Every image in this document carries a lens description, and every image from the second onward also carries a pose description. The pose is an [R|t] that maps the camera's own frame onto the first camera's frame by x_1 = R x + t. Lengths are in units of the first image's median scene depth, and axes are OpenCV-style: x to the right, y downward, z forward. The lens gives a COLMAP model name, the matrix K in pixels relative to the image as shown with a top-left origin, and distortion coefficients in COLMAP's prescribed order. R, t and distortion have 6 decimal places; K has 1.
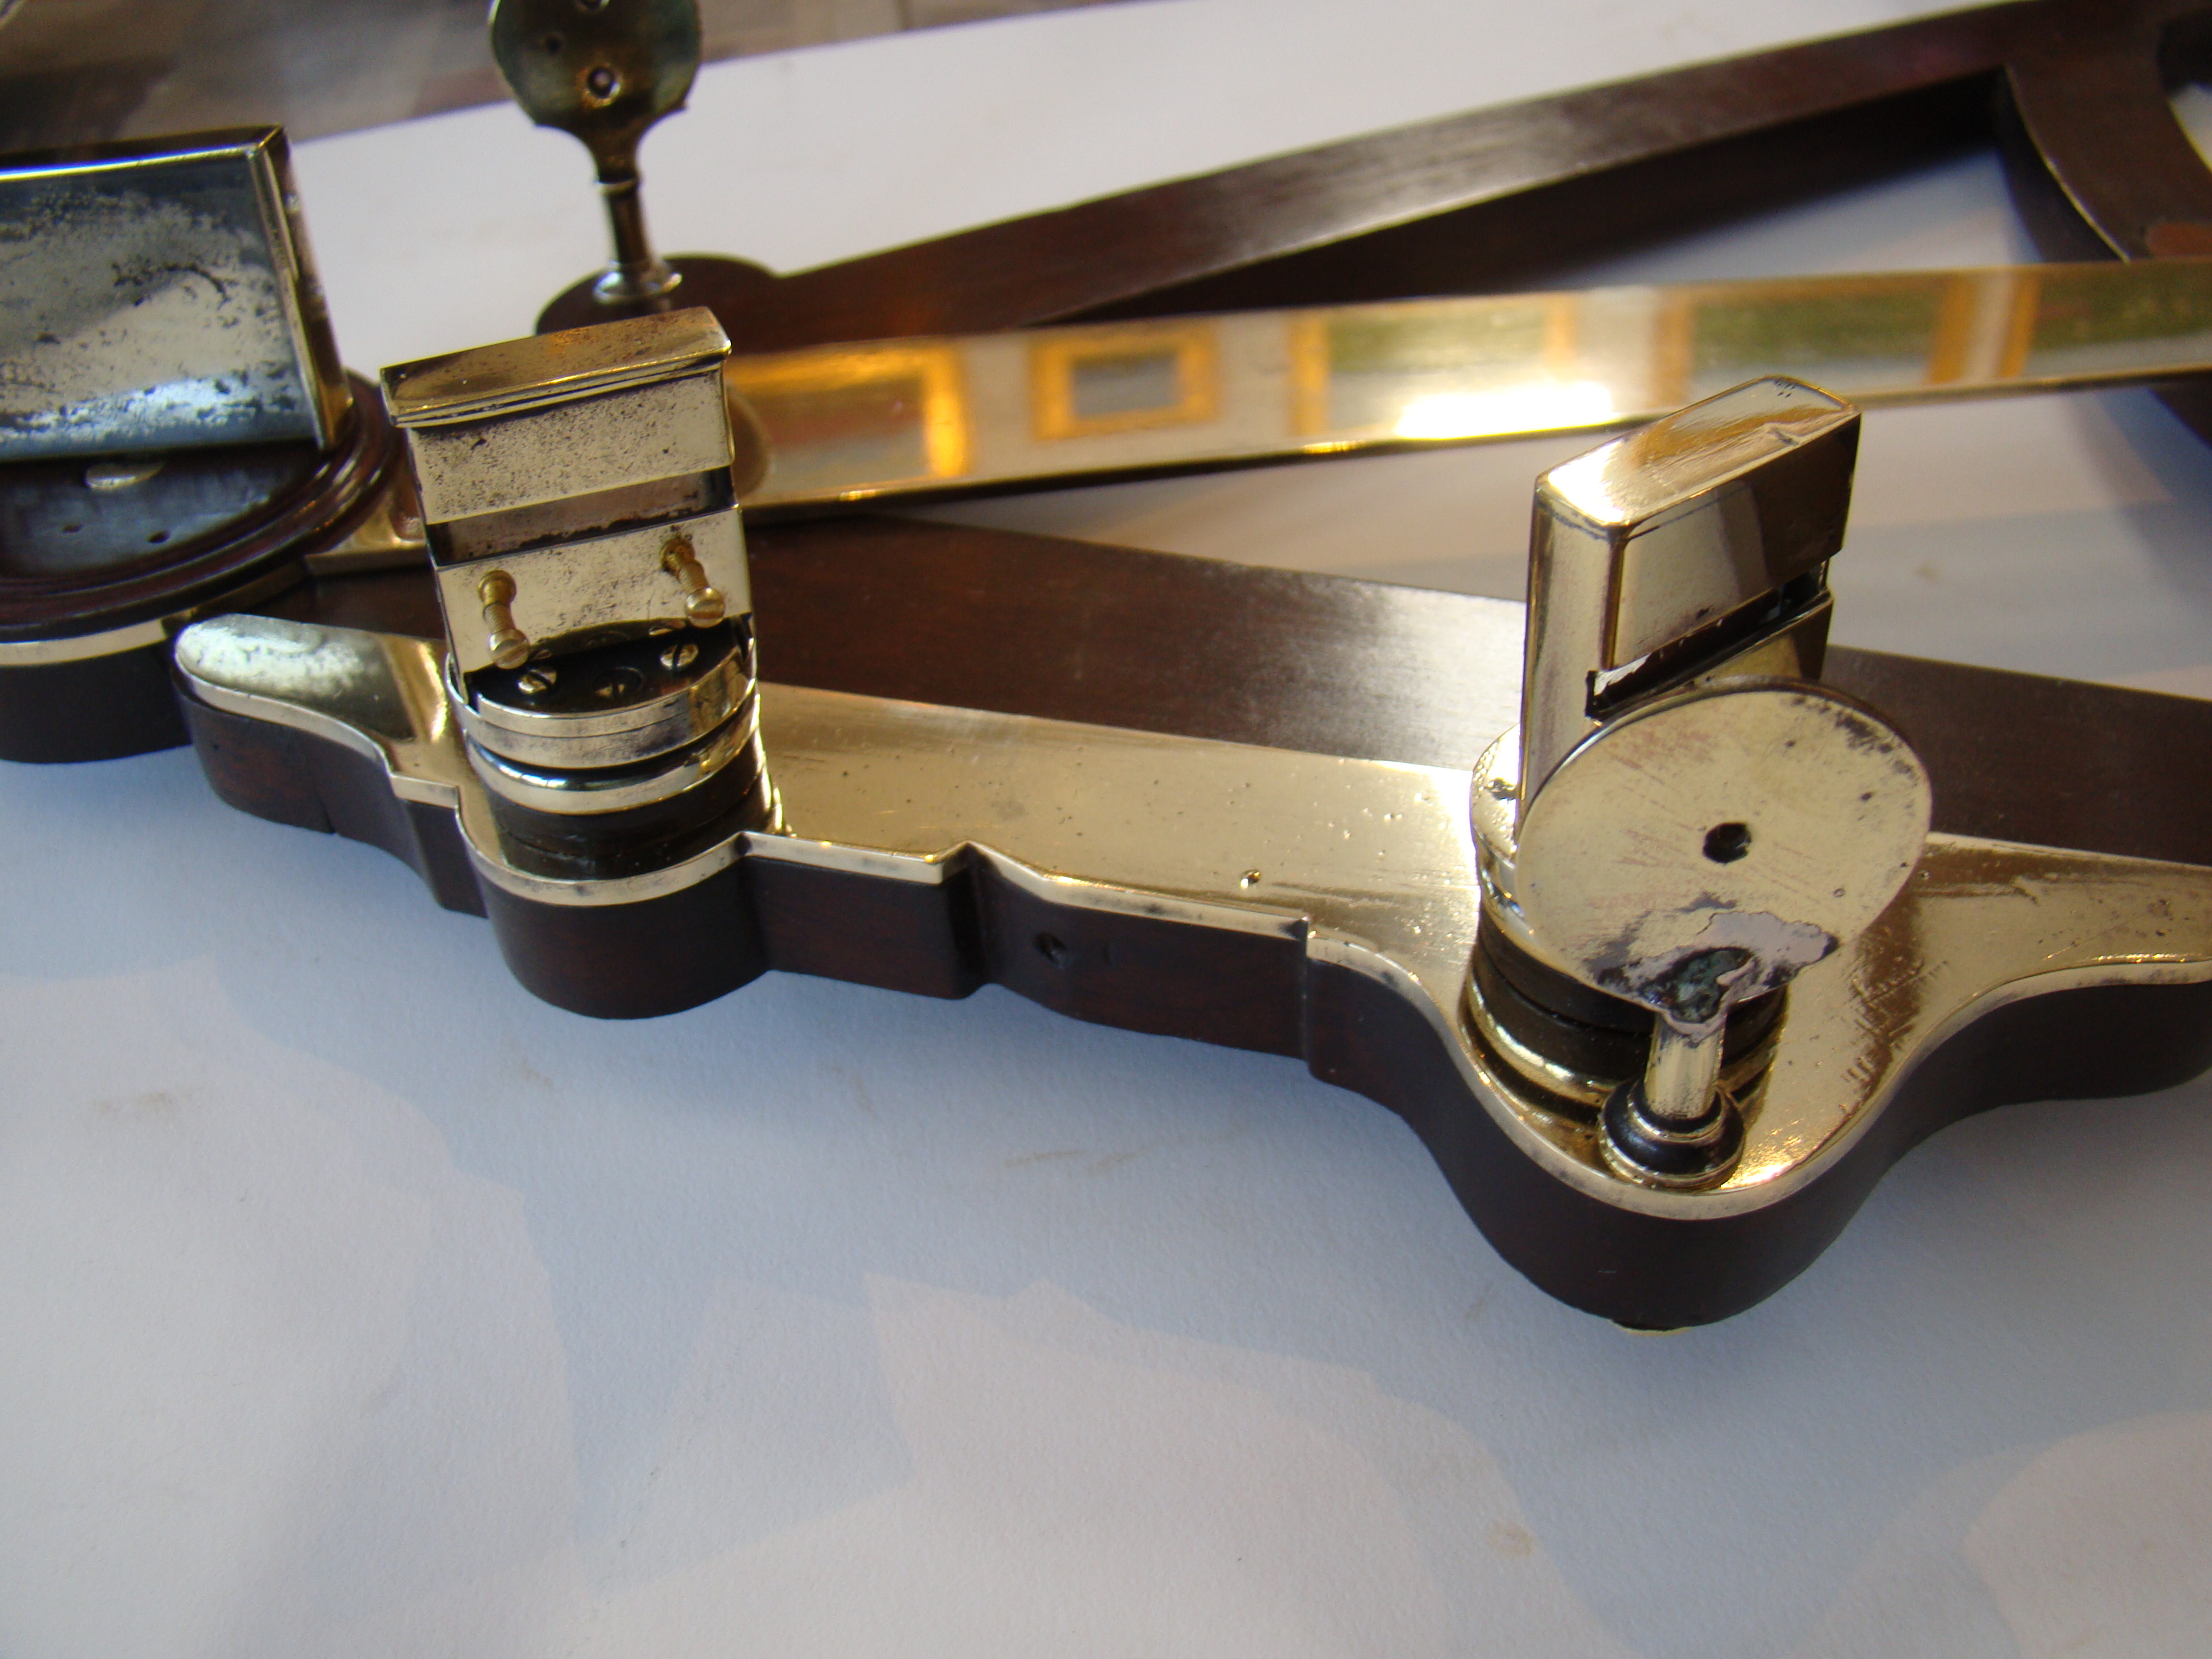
lens RADIAL K [[1852.7, 0, 1106.0], [0, 1852.7, 829.5], [0, 0, 1]] dist [-0.176720, 0.094451]
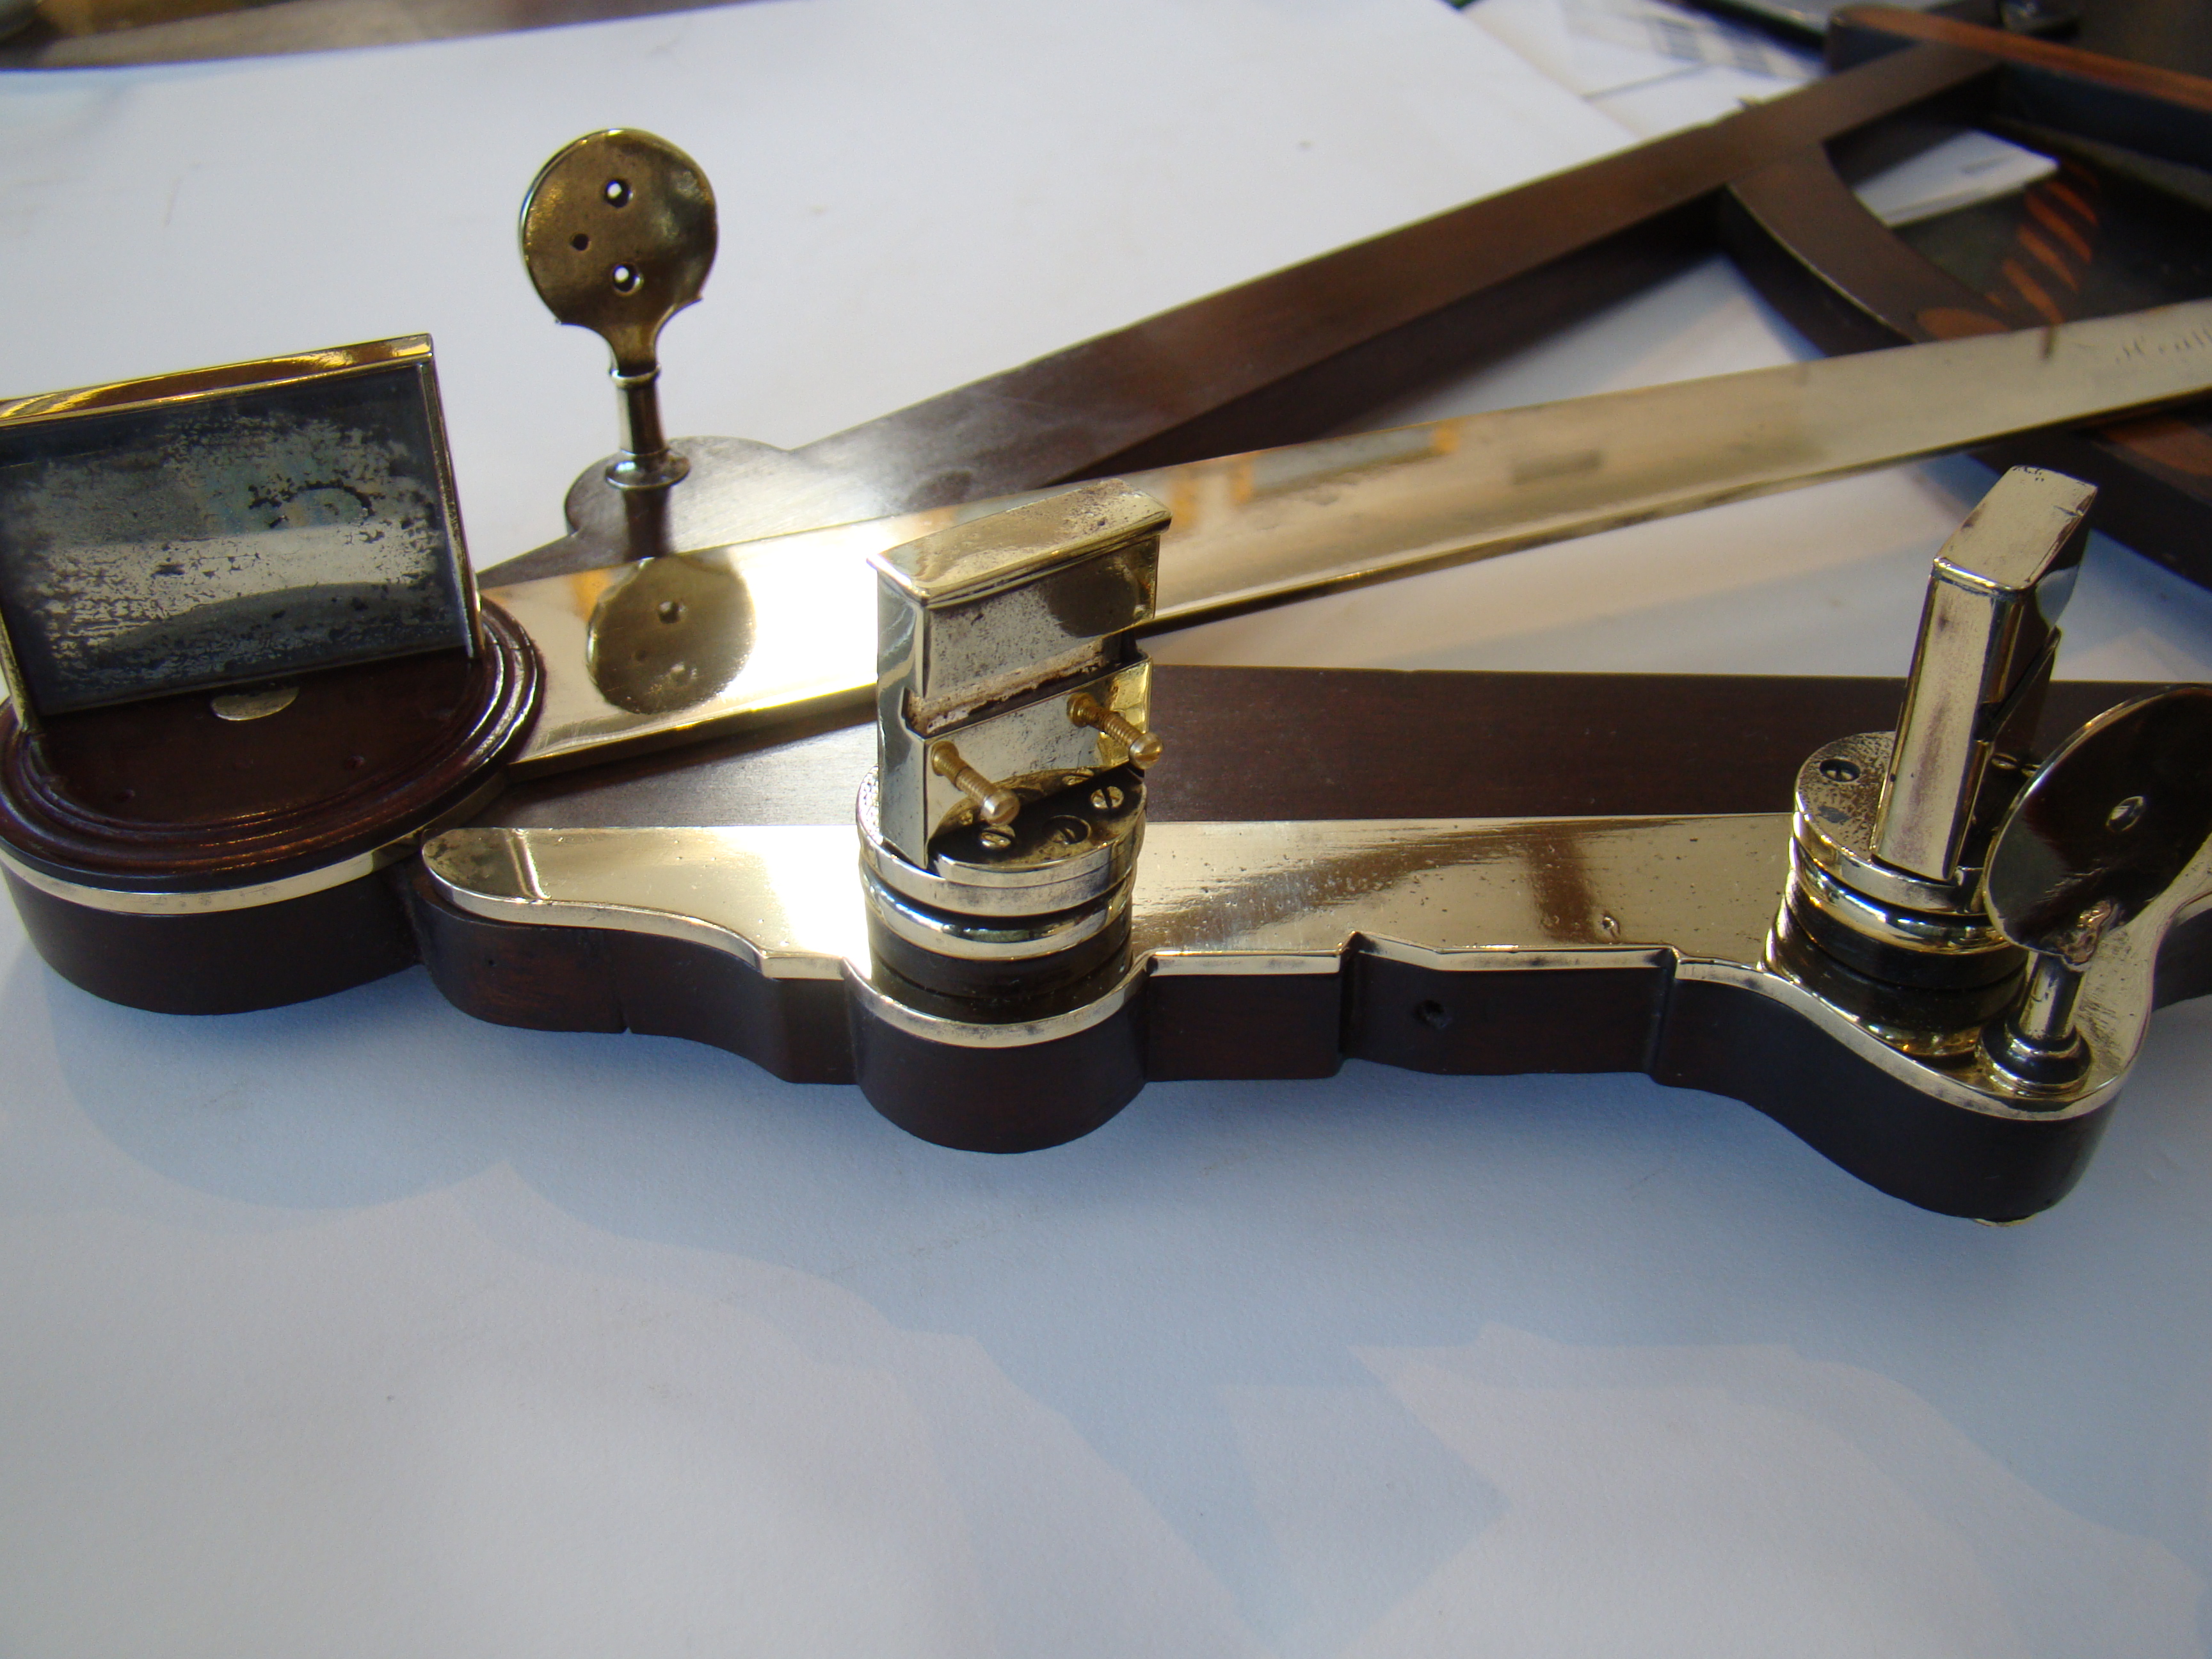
lens RADIAL K [[1852.7, 0, 1106.0], [0, 1852.7, 829.5], [0, 0, 1]] dist [-0.176720, 0.094451]
pose [[0.955795, -0.134526, 0.261456, -0.404140], [0.152850, 0.986934, -0.050966, -0.016114], [-0.251184, 0.088677, 0.963869, -0.044700]]
